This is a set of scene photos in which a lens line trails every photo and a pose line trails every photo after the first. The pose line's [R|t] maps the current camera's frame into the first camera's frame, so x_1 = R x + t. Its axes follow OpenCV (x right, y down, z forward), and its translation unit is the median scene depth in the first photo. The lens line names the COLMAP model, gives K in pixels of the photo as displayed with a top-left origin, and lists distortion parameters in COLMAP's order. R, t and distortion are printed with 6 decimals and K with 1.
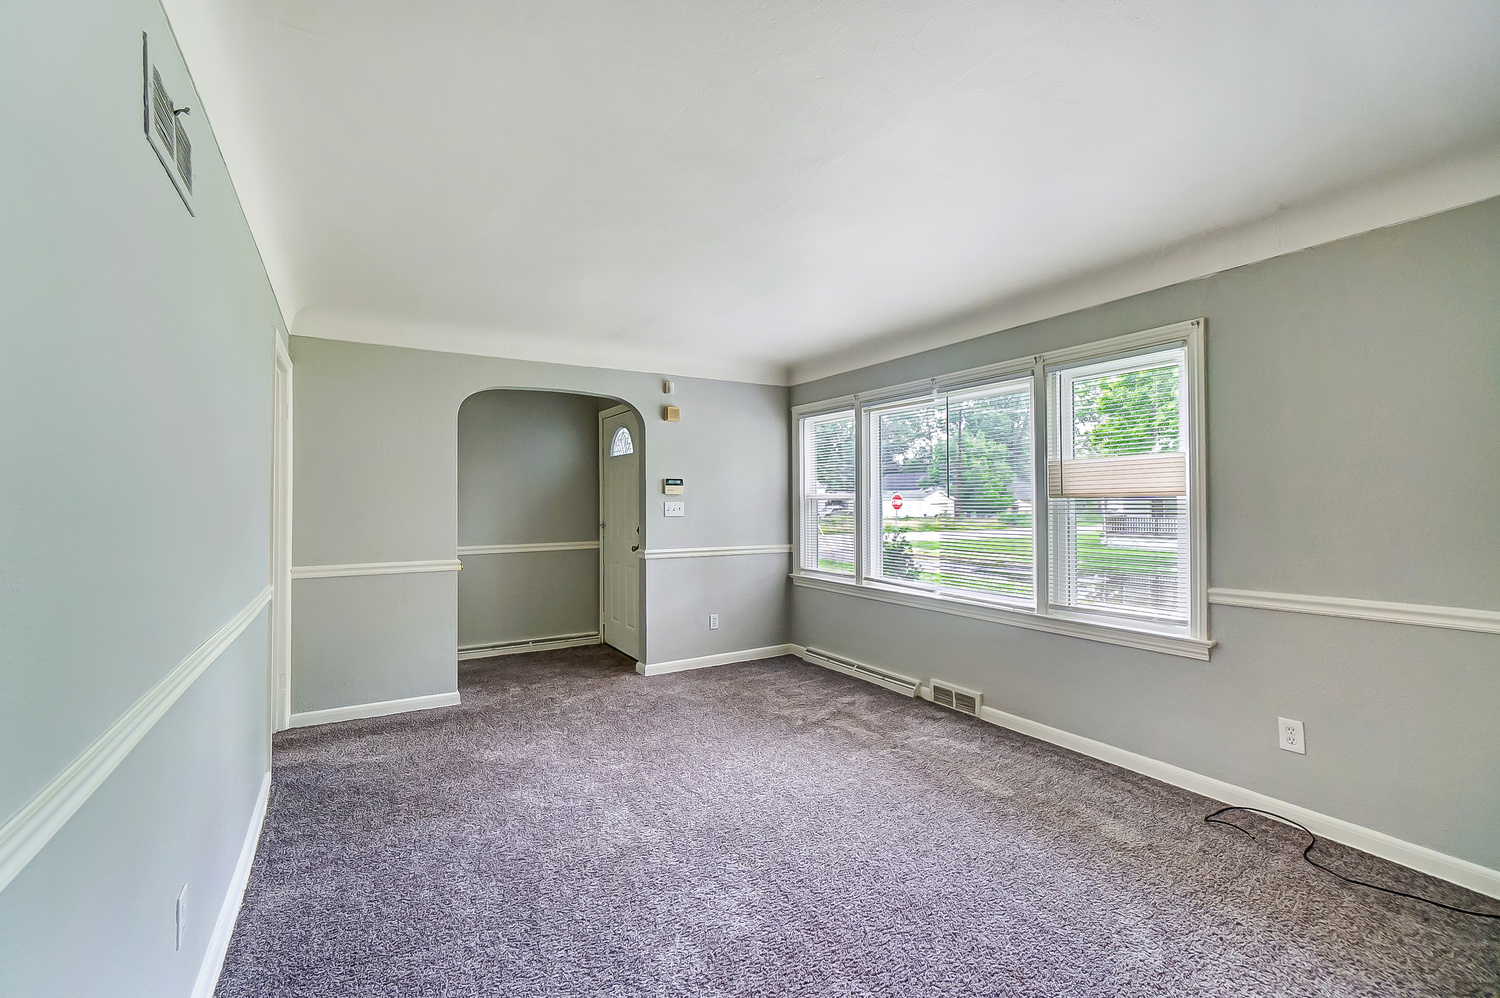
lens RADIAL K [[649.6, 0, 746.0], [0, 649.6, 494.0], [0, 0, 1]] dist [-0.018917, 0.012074]
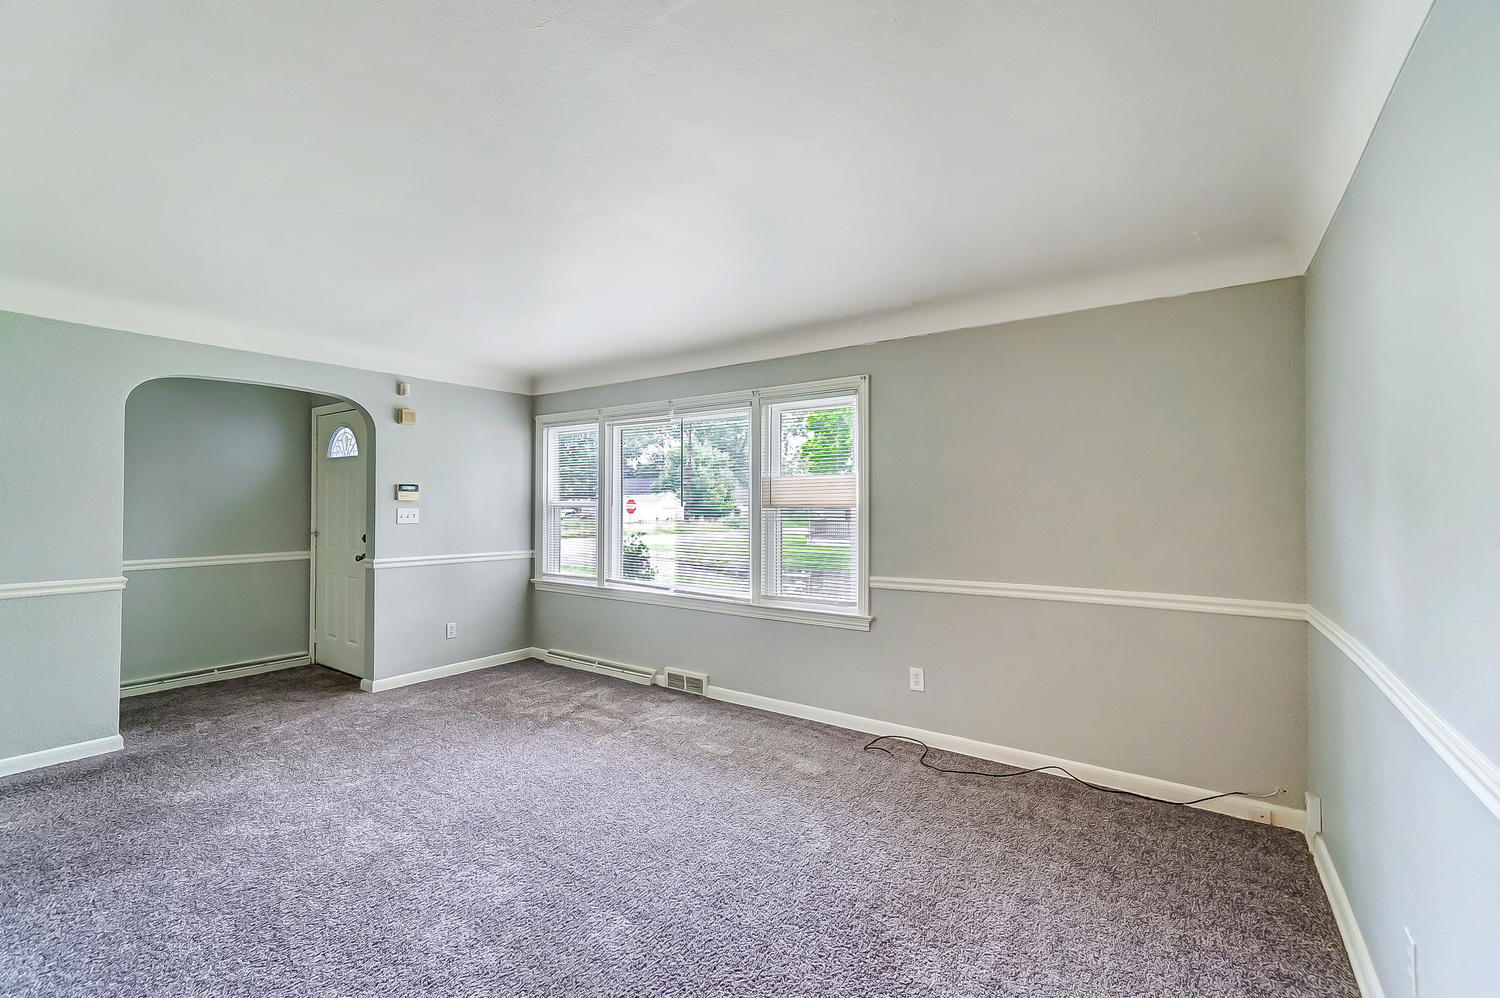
lens RADIAL K [[649.6, 0, 746.0], [0, 649.6, 494.0], [0, 0, 1]] dist [-0.018917, 0.012074]
pose [[0.918509, 0.012649, 0.395198, -0.035805], [-0.010480, 0.999916, -0.007649, -0.008512], [-0.395261, 0.002884, 0.918564, -0.093043]]
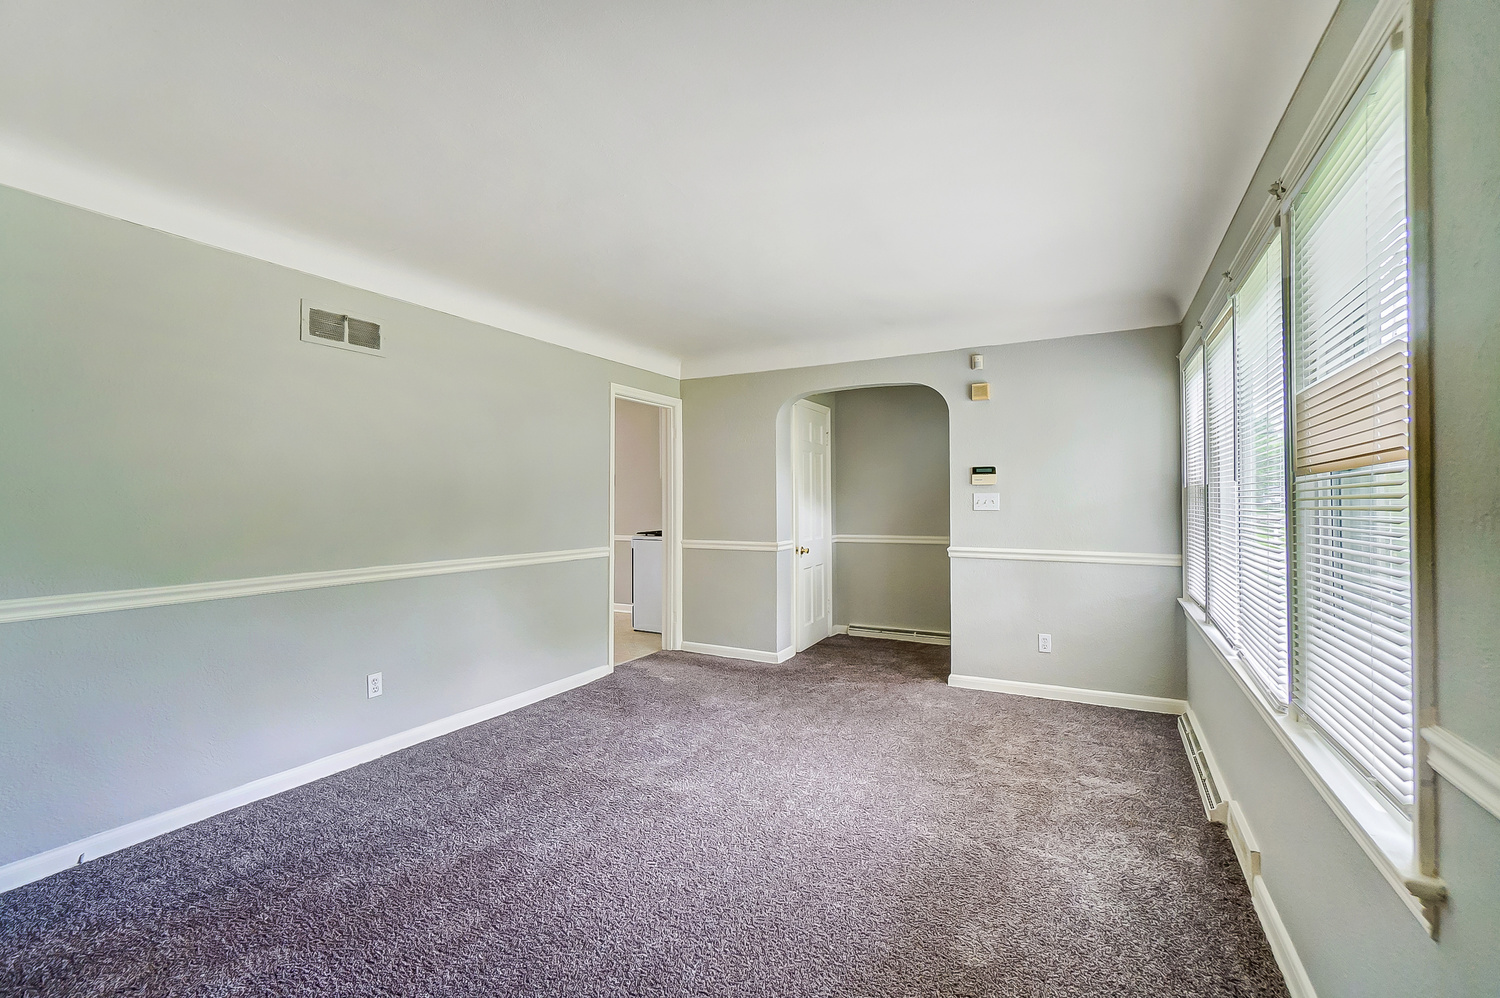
lens RADIAL K [[649.6, 0, 746.0], [0, 649.6, 494.0], [0, 0, 1]] dist [-0.018917, 0.012074]
pose [[0.504717, -0.007870, -0.863249, 0.569214], [0.008335, 0.999956, -0.004244, 0.017084], [0.863245, -0.005053, 0.504761, 0.354510]]
